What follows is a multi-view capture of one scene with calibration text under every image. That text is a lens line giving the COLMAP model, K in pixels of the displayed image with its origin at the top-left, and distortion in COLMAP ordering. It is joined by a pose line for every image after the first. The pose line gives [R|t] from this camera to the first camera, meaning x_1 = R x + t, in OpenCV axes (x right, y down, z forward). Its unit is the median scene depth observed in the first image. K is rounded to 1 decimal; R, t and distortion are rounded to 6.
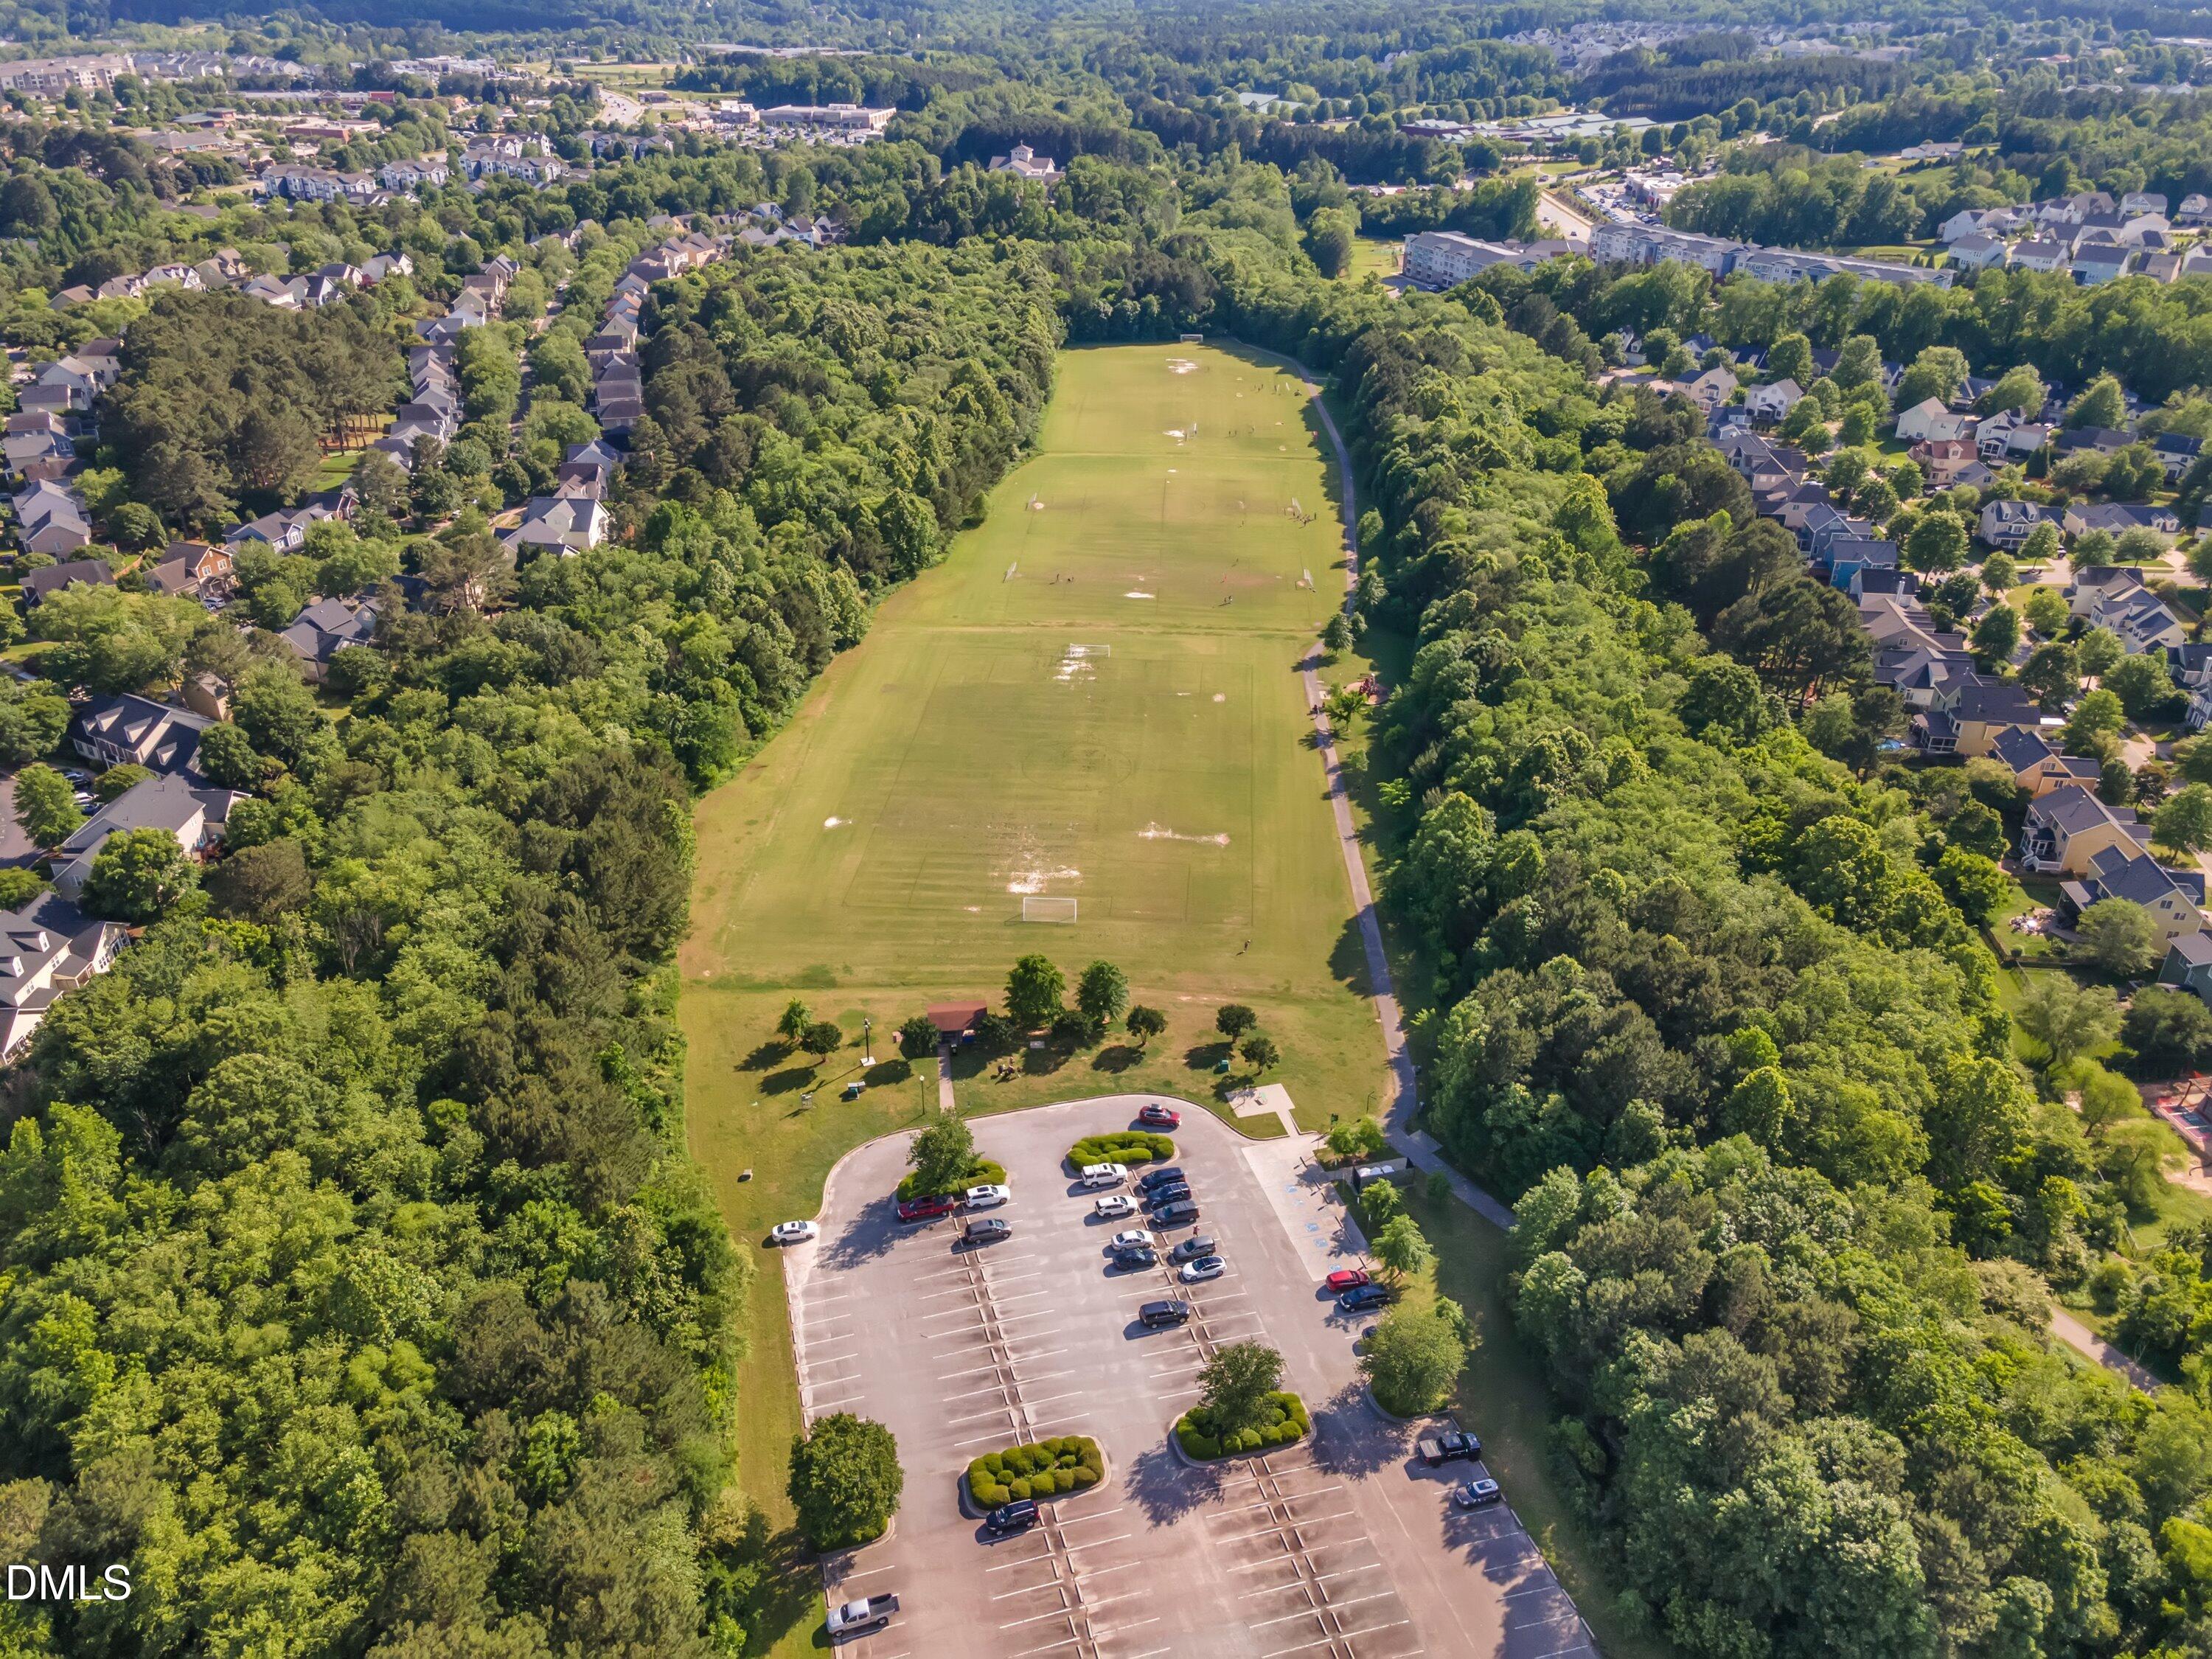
lens RADIAL K [[1600.9, 0, 1106.0], [0, 1600.9, 829.5], [0, 0, 1]] dist [0.057756, -0.061870]
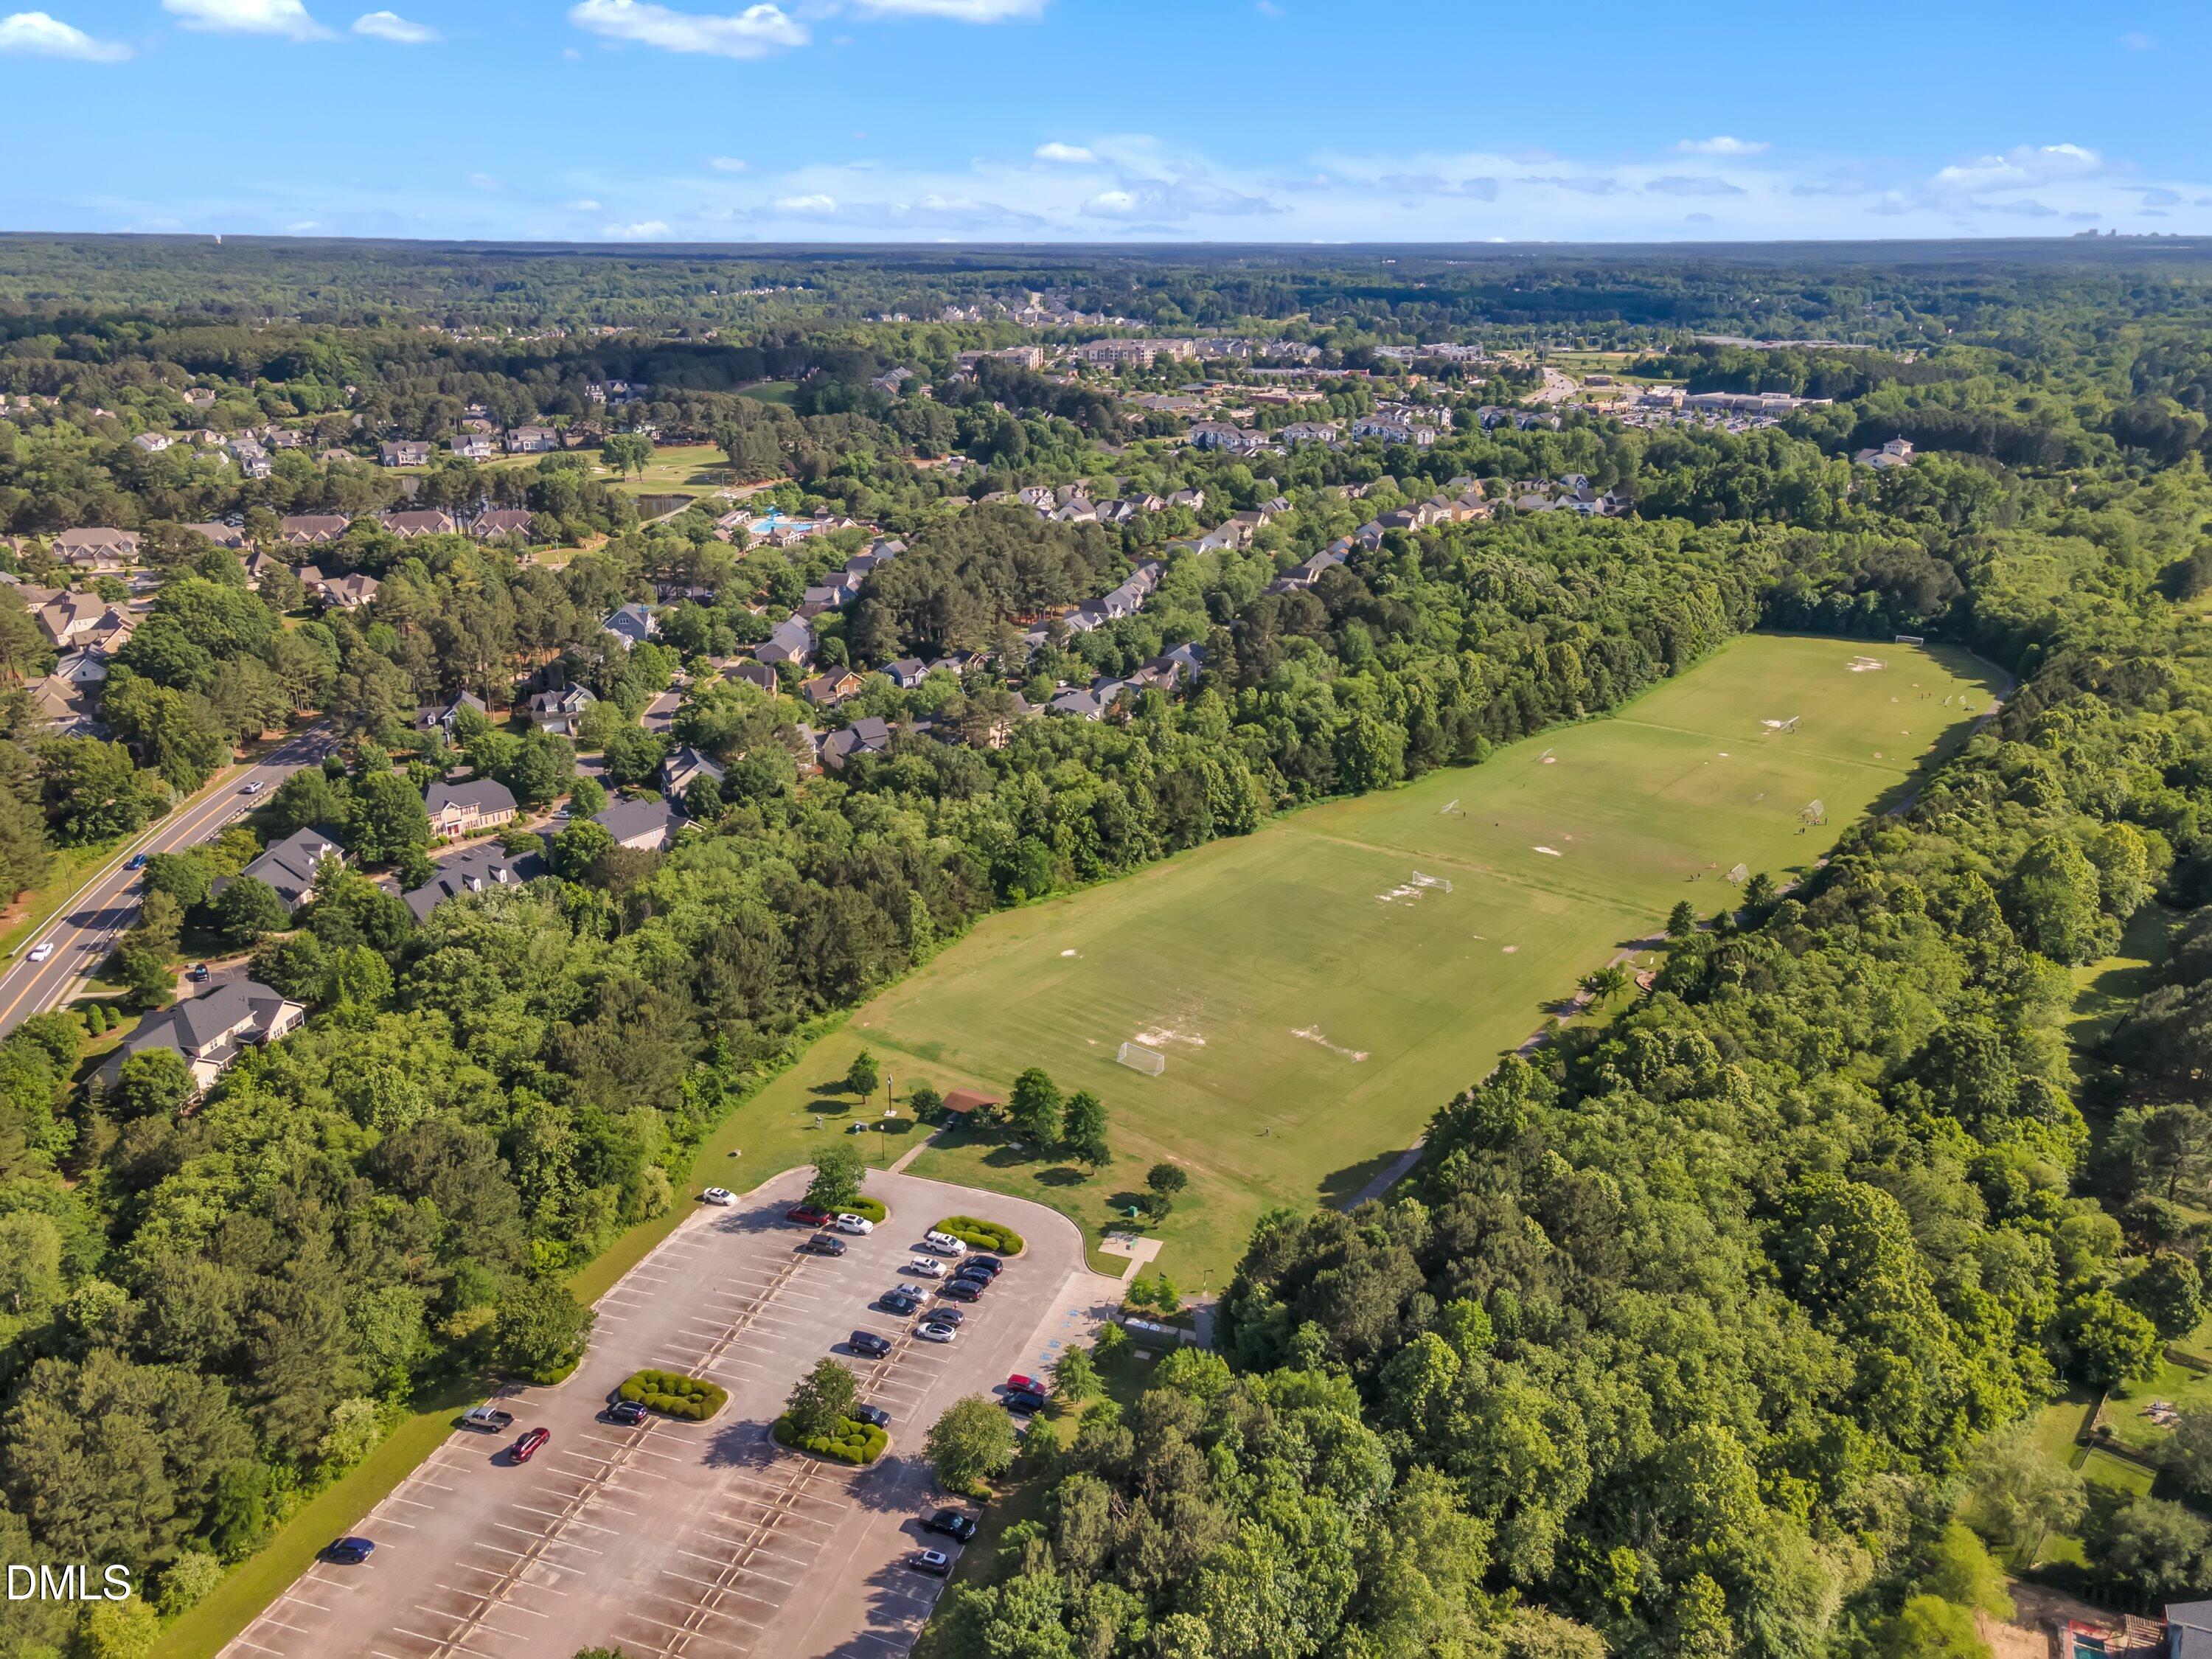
lens RADIAL K [[1615.6, 0, 1106.0], [0, 1615.6, 829.5], [0, 0, 1]] dist [0.009245, 0.061955]
pose [[0.824442, 0.196166, -0.530862, 0.640044], [-0.275293, 0.958560, -0.073325, -0.017126], [0.494480, 0.206595, 0.844280, 0.012203]]
